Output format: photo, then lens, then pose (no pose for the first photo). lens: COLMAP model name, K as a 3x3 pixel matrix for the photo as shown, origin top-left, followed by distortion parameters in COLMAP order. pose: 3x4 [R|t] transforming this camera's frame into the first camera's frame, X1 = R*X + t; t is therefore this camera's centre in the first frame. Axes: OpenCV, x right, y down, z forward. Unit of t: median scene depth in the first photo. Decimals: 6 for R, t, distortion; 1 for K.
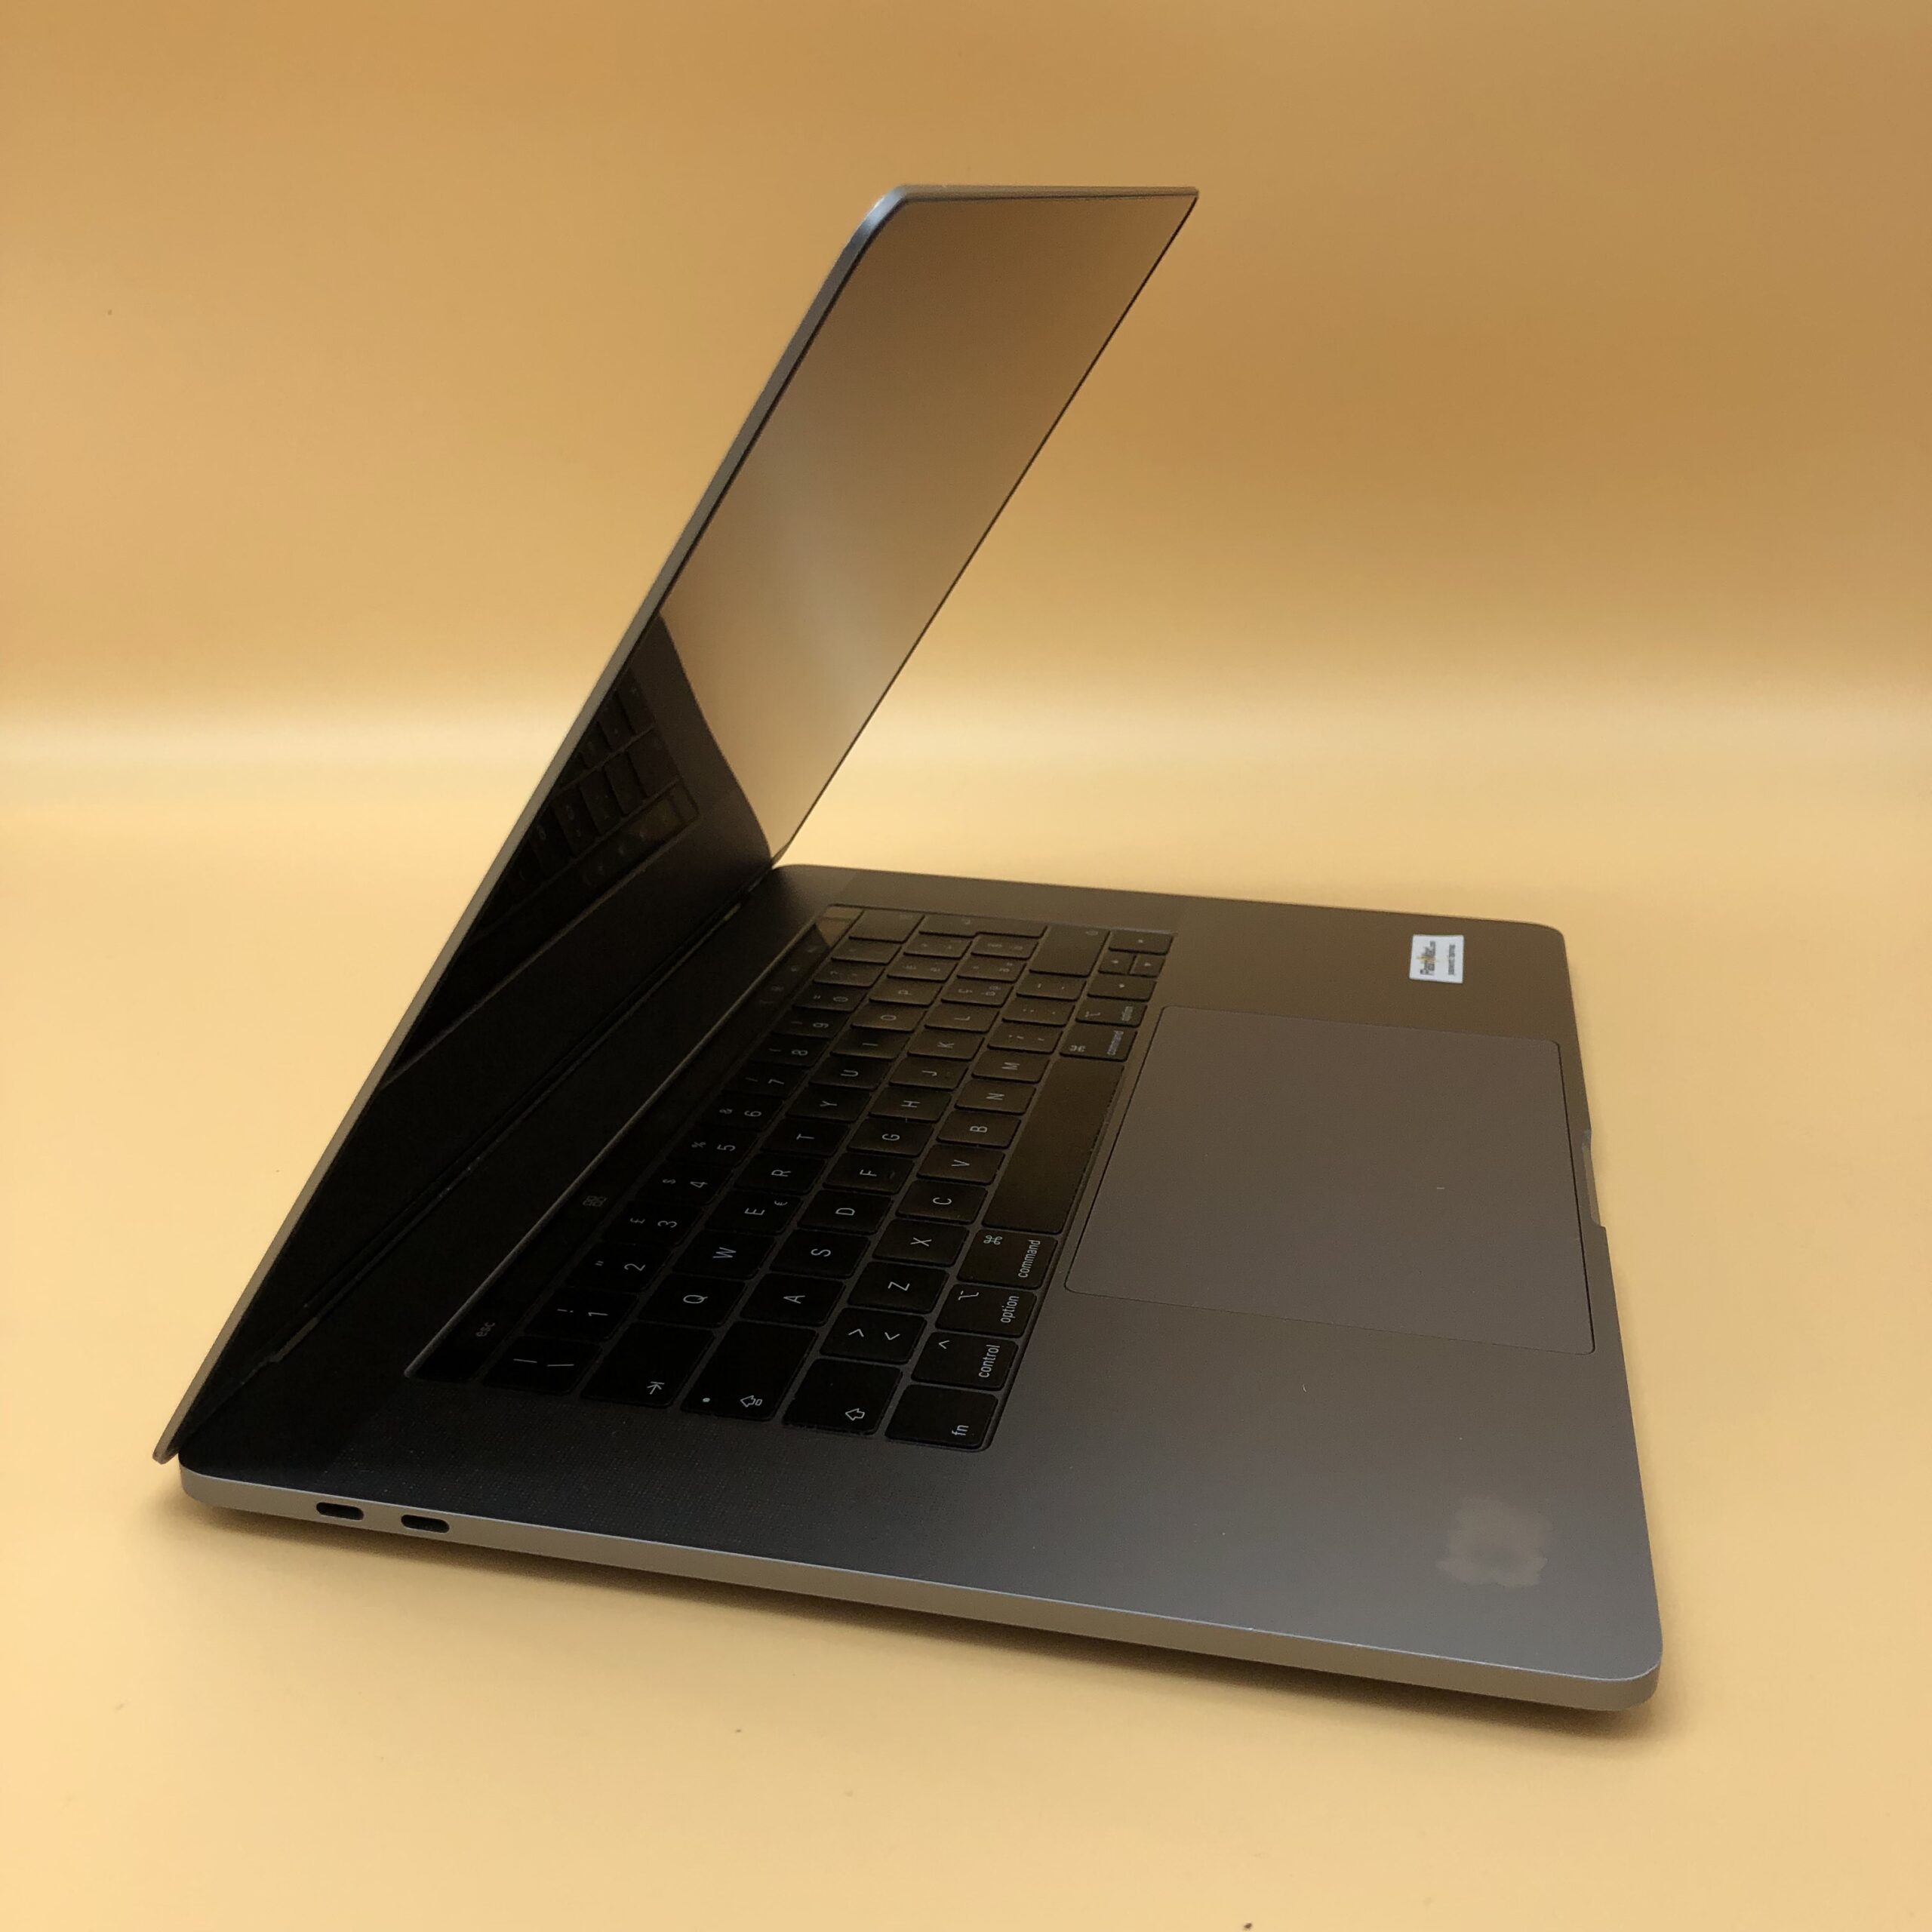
lens RADIAL K [[2107.5, 0, 966.0], [0, 2107.5, 966.0], [0, 0, 1]] dist [-0.004347, -0.024246]
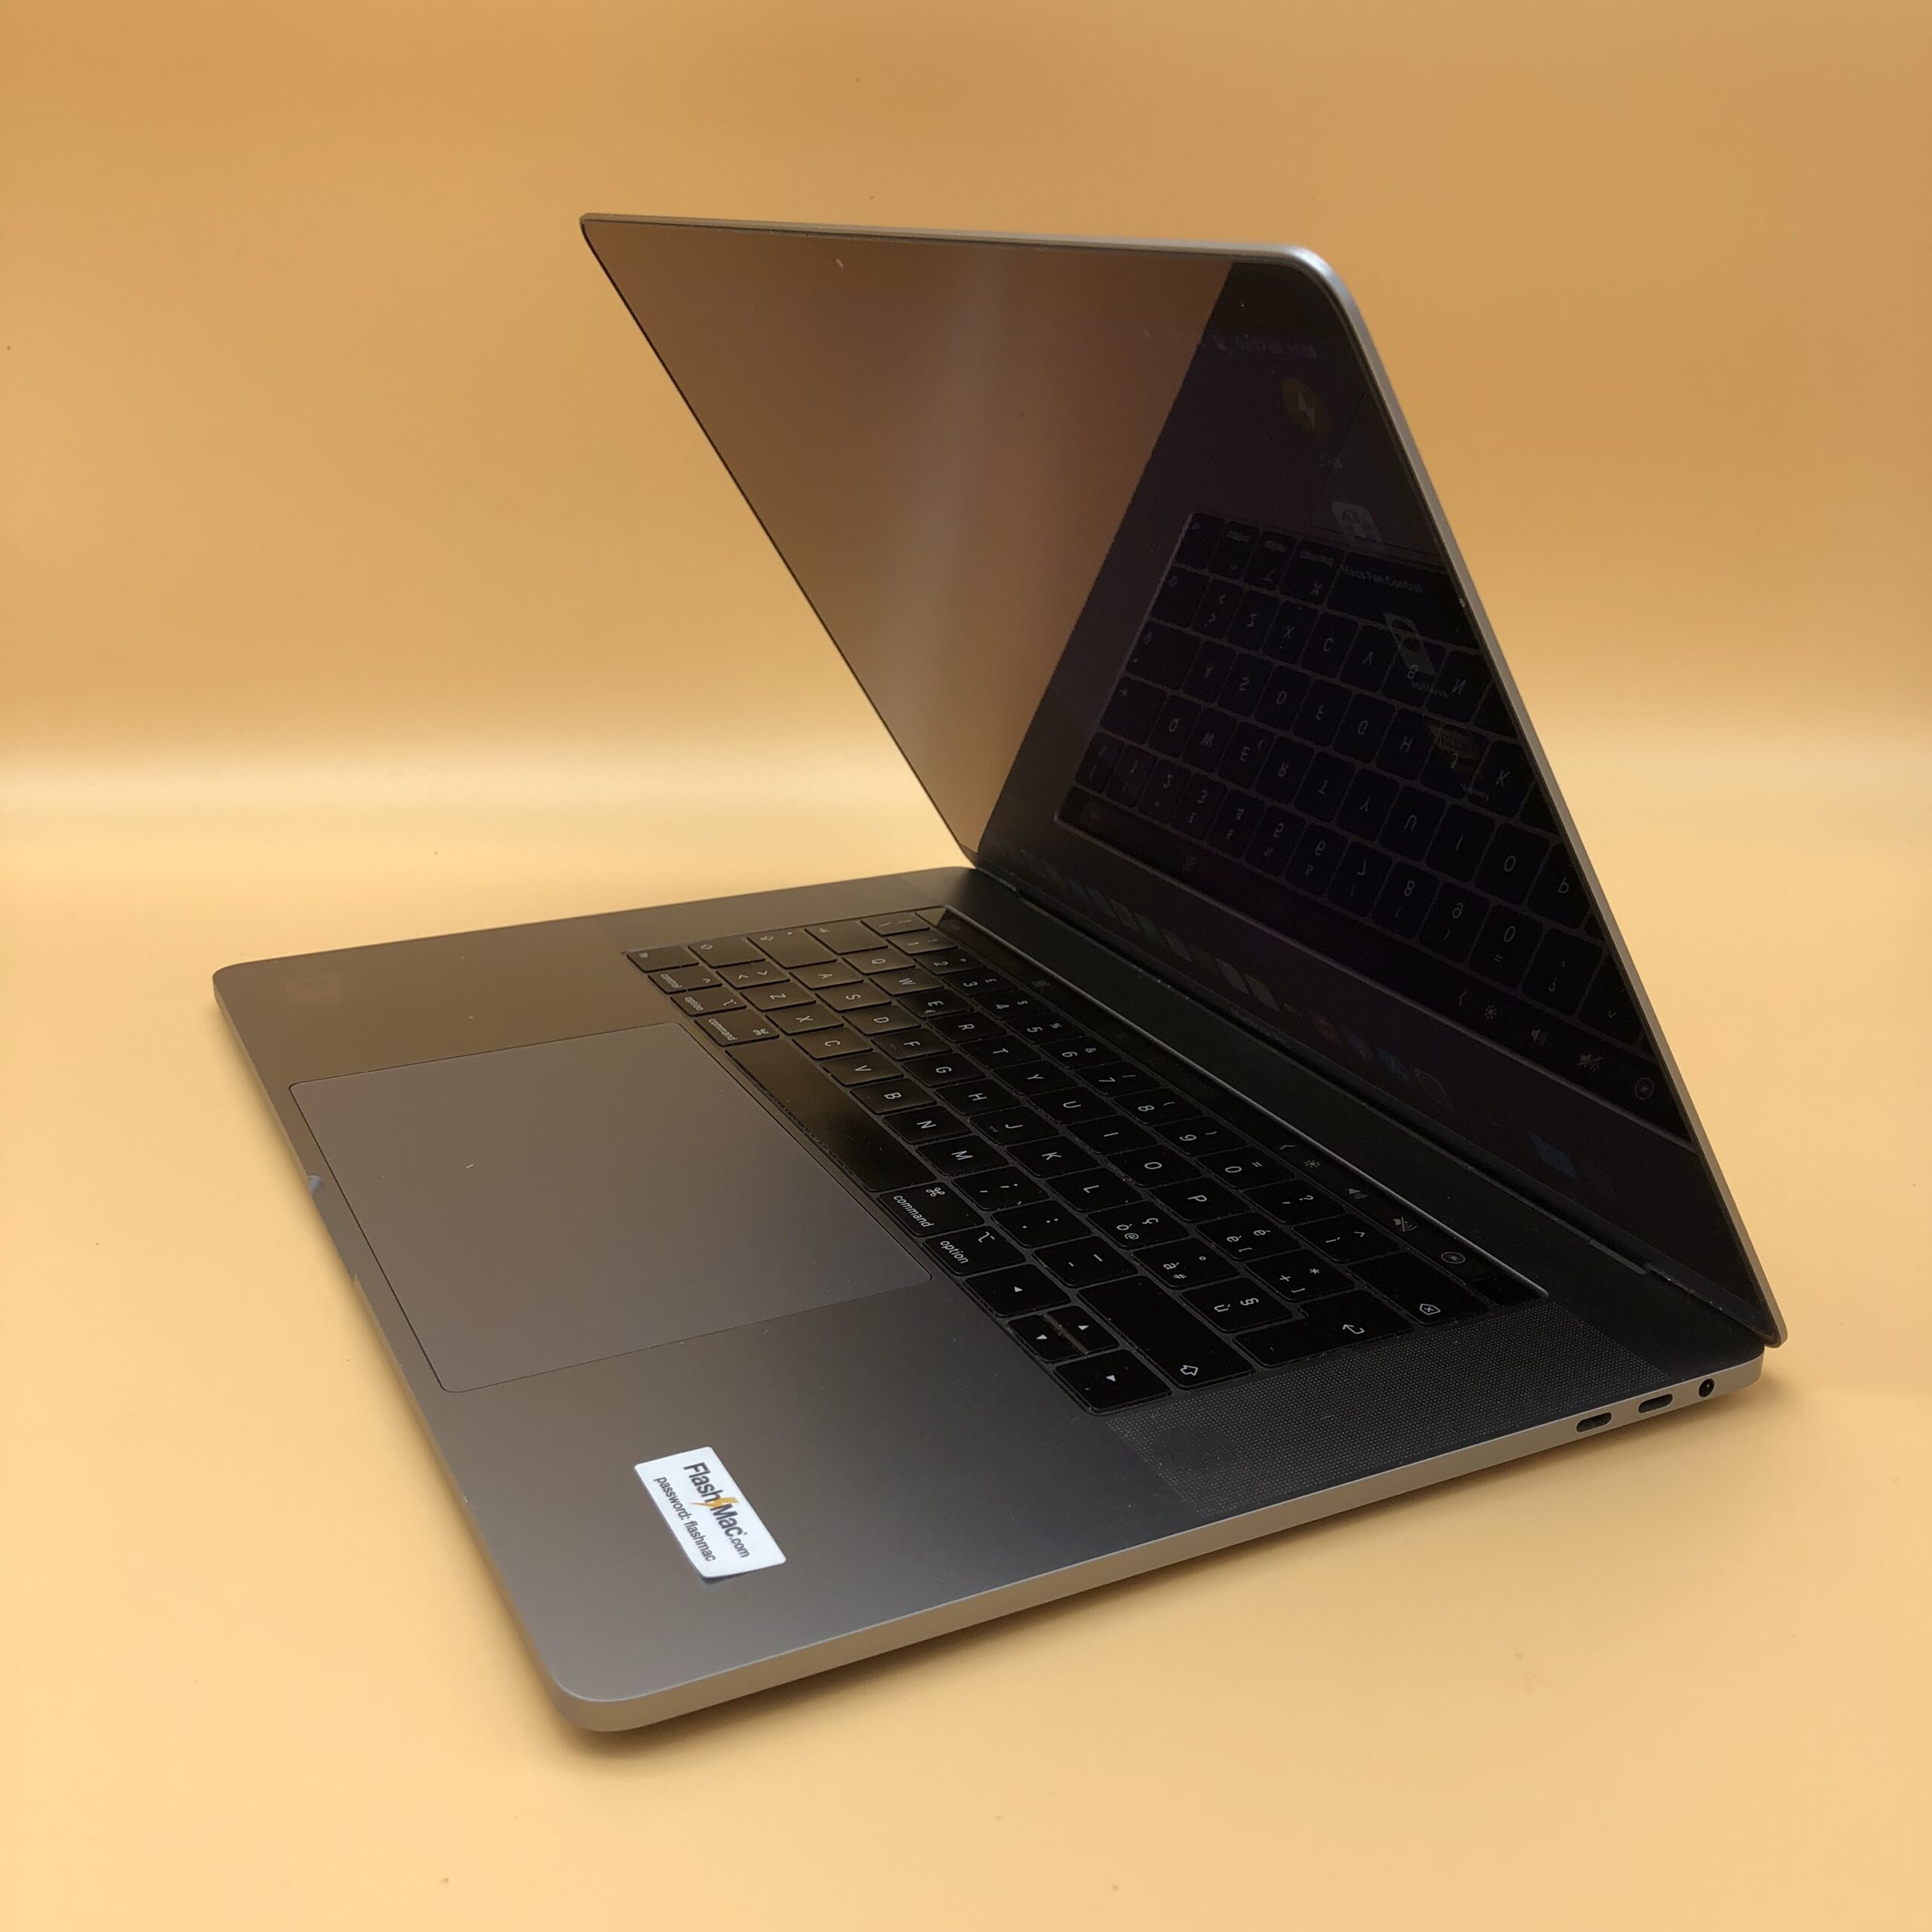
lens RADIAL K [[2107.5, 0, 966.0], [0, 2107.5, 966.0], [0, 0, 1]] dist [-0.004347, -0.024246]
pose [[-0.777416, 0.199575, -0.596485, 0.504420], [-0.230737, 0.791725, 0.565625, -0.494230], [0.585137, 0.577357, -0.569450, 1.324282]]
